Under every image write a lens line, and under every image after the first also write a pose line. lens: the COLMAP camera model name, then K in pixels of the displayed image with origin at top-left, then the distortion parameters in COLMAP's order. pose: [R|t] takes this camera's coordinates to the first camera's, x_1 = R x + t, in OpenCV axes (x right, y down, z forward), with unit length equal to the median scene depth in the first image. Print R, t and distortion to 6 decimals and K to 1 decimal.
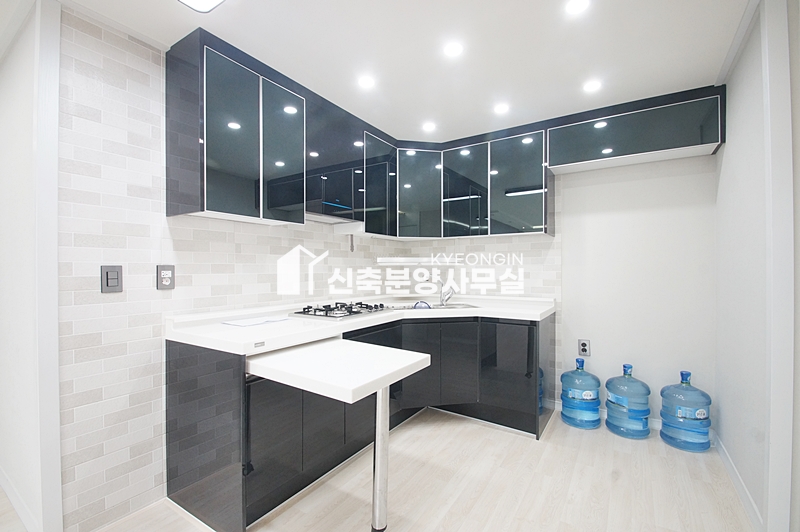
lens RADIAL K [[353.3, 0, 397.2], [0, 353.3, 270.7], [0, 0, 1]] dist [0.000335, -0.007203]
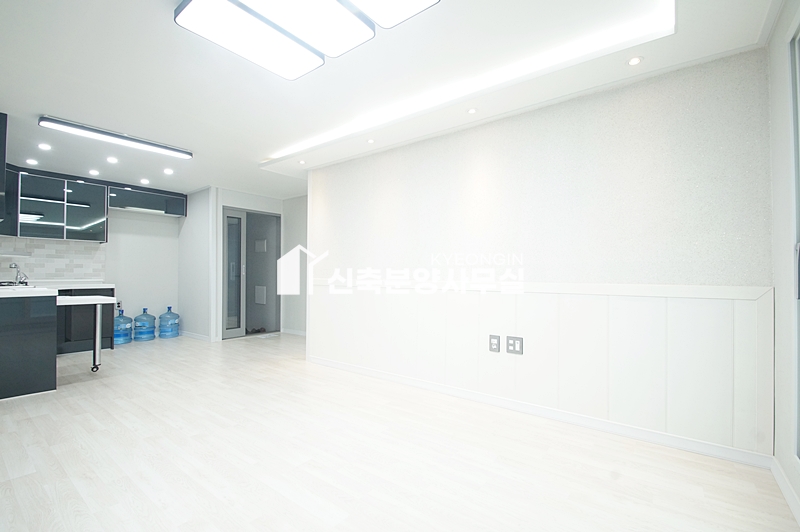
lens RADIAL K [[353.3, 0, 402.1], [0, 353.3, 267.3], [0, 0, 1]] dist [0.000335, -0.007203]
pose [[0.061261, 0.018052, 0.997958, -1.386483], [0.001007, 0.999835, -0.018148, 0.060923], [-0.998121, 0.002116, 0.061233, -0.680836]]
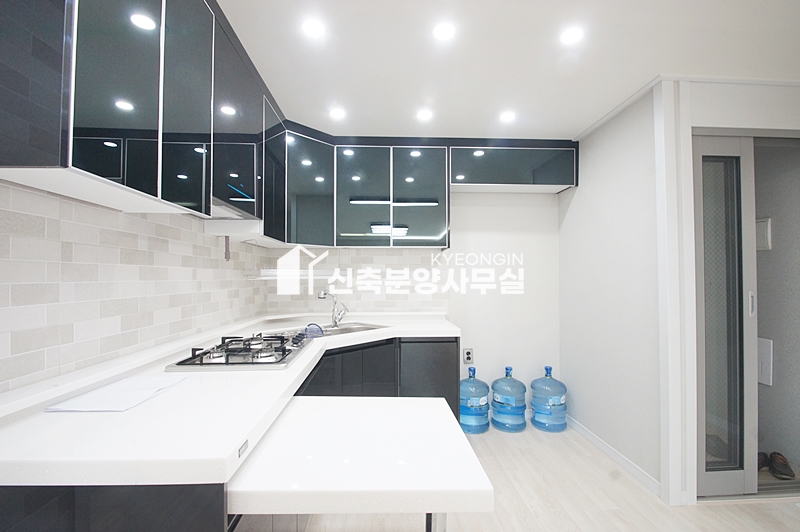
lens RADIAL K [[353.3, 0, 399.0], [0, 353.3, 271.2], [0, 0, 1]] dist [0.000335, -0.007203]
pose [[0.814108, 0.010867, 0.580612, -0.302456], [0.000669, 0.999807, -0.019651, -0.021688], [-0.580713, 0.016387, 0.813943, 0.272451]]
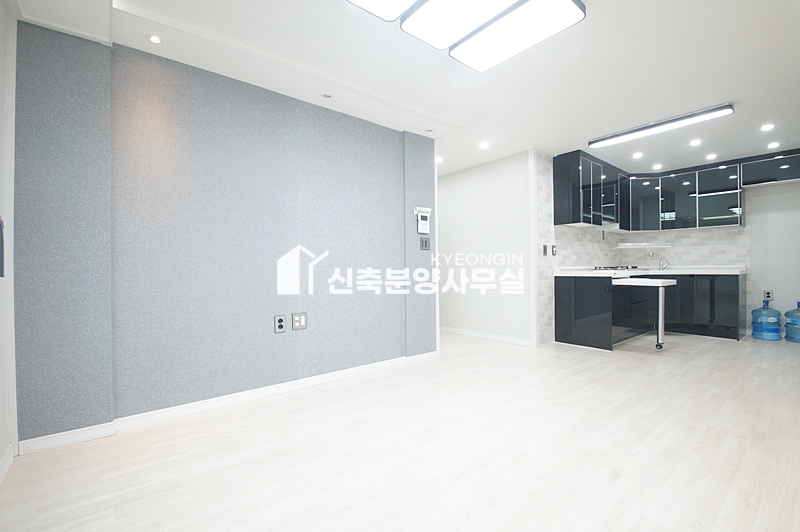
lens RADIAL K [[354.9, 0, 394.3], [0, 354.9, 269.0], [0, 0, 1]] dist [-0.013319, -0.003507]
pose [[0.949974, -0.005507, -0.312282, -0.670154], [0.006227, 0.999980, 0.001309, 0.095222], [0.312268, -0.003189, 0.949989, -1.169333]]
